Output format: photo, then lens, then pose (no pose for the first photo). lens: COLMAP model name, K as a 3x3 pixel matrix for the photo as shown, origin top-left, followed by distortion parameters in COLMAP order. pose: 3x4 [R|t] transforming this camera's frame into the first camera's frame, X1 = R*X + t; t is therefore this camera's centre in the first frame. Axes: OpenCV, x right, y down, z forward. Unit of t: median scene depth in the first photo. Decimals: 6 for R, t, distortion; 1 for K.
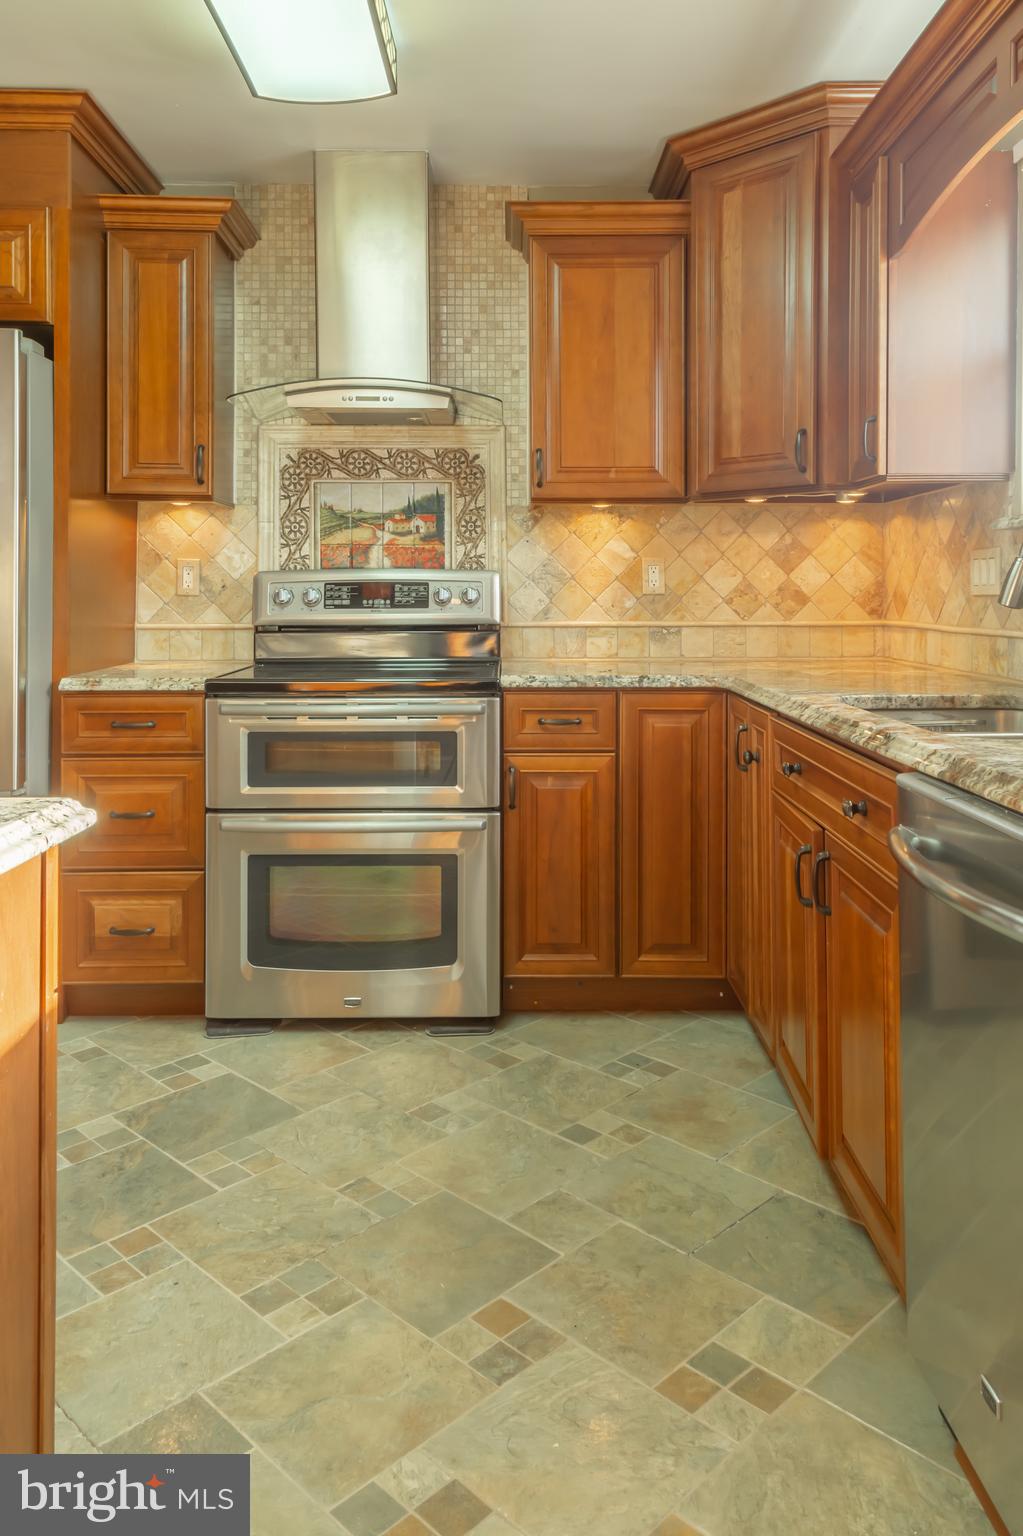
lens RADIAL K [[1107.2, 0, 502.0], [0, 1107.2, 597.4], [0, 0, 1]] dist [0.038914, -0.007230]
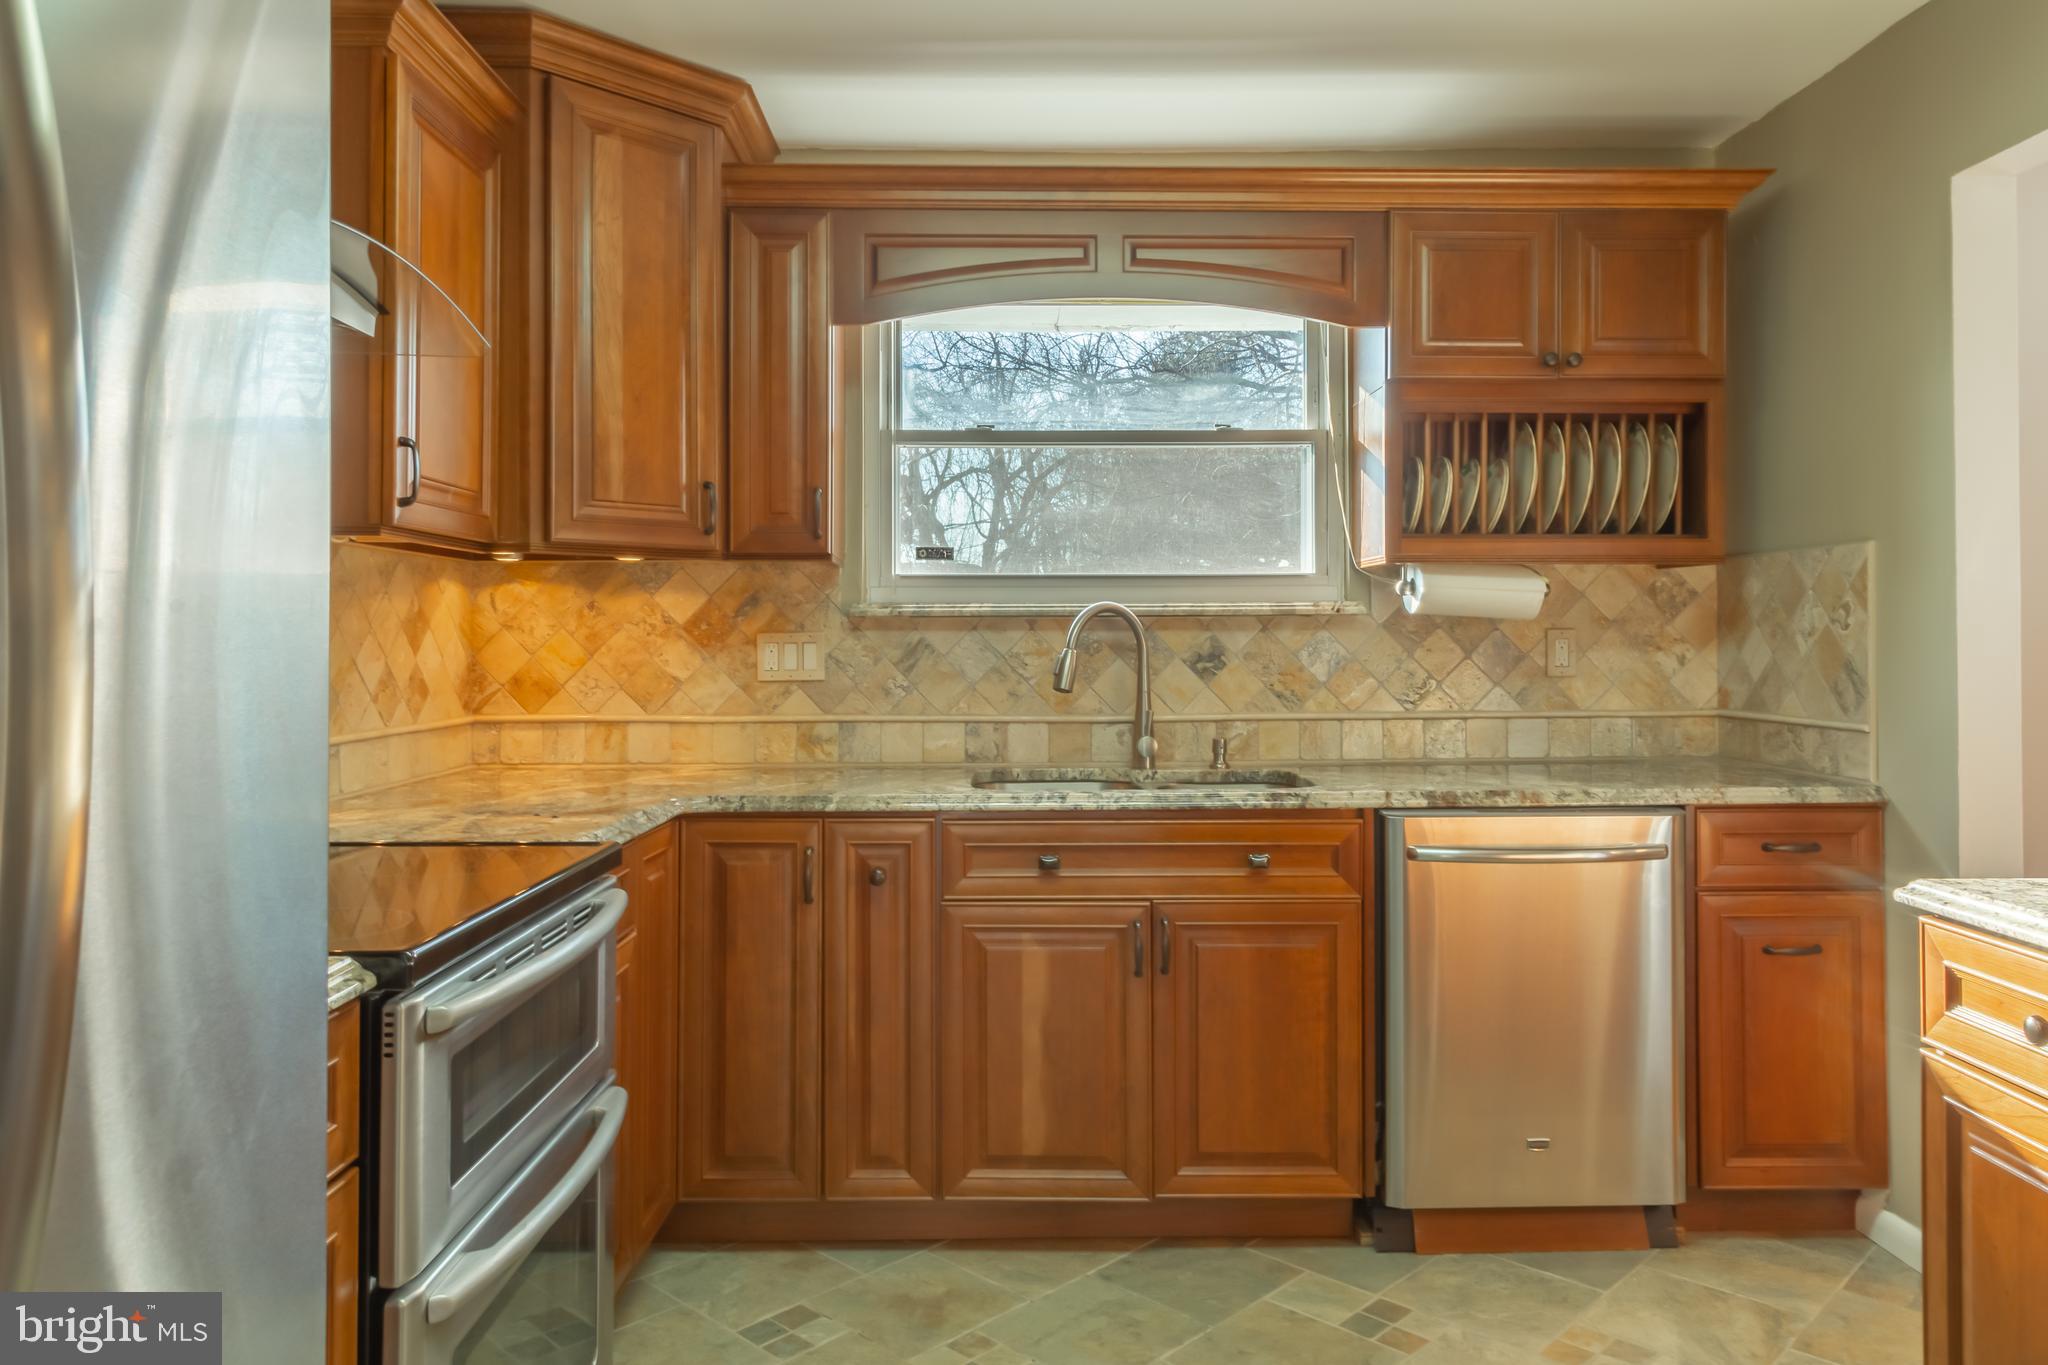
lens RADIAL K [[1380.3, 0, 1024.8], [0, 1380.3, 629.4], [0, 0, 1]] dist [0.002743, -0.000008]
pose [[0.002237, 0.007354, 0.999970, -0.599859], [0.006442, 0.999952, -0.007368, -0.028416], [-0.999977, 0.006458, 0.002189, 0.624960]]
